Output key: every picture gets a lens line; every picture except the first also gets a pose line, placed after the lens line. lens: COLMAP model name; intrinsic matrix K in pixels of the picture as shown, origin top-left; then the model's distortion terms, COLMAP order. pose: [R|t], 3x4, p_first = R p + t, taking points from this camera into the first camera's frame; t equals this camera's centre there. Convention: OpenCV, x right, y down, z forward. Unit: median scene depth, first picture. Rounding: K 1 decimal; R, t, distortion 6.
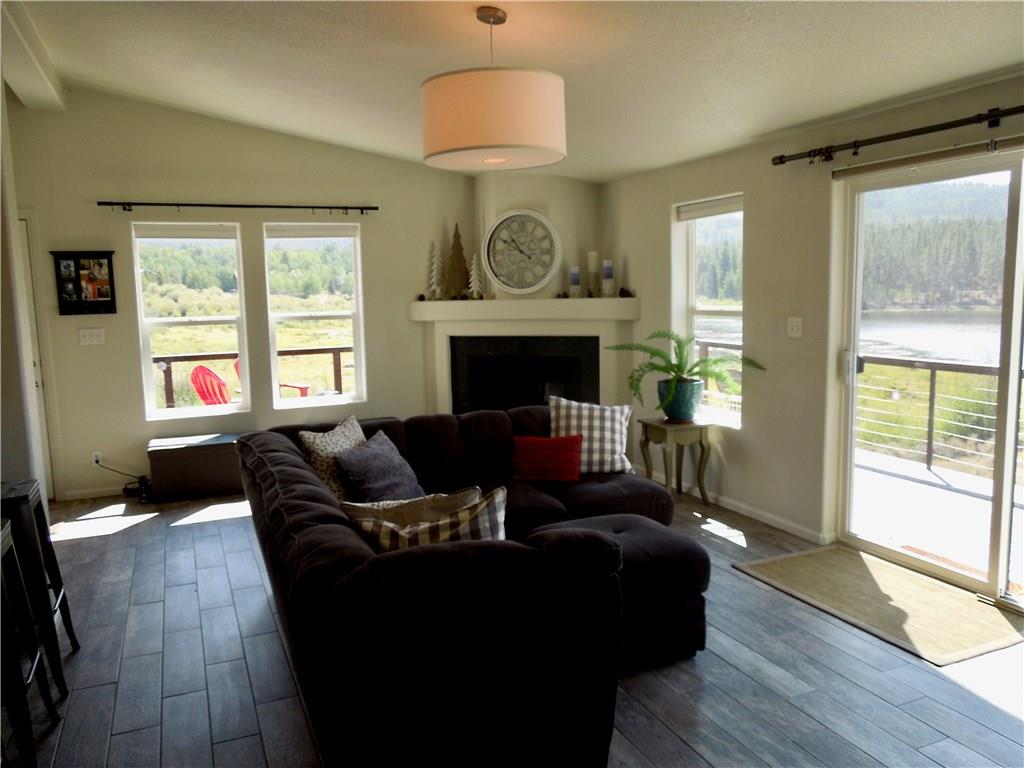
lens RADIAL K [[769.3, 0, 512.0], [0, 769.3, 384.0], [0, 0, 1]] dist [-0.005165, 0.000949]
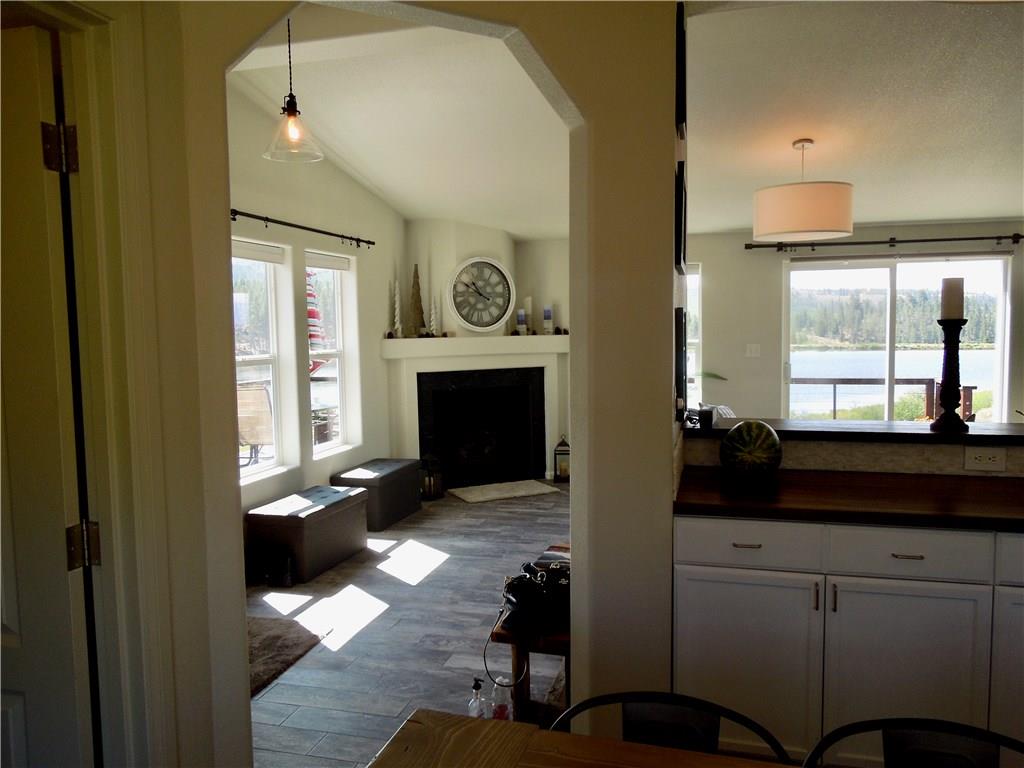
lens RADIAL K [[769.3, 0, 512.0], [0, 769.3, 384.0], [0, 0, 1]] dist [-0.005165, 0.000949]
pose [[0.633609, -0.043419, 0.772434, -0.852972], [0.096441, 0.995069, -0.023176, -0.011646], [-0.767619, 0.089179, 0.634672, 0.270267]]
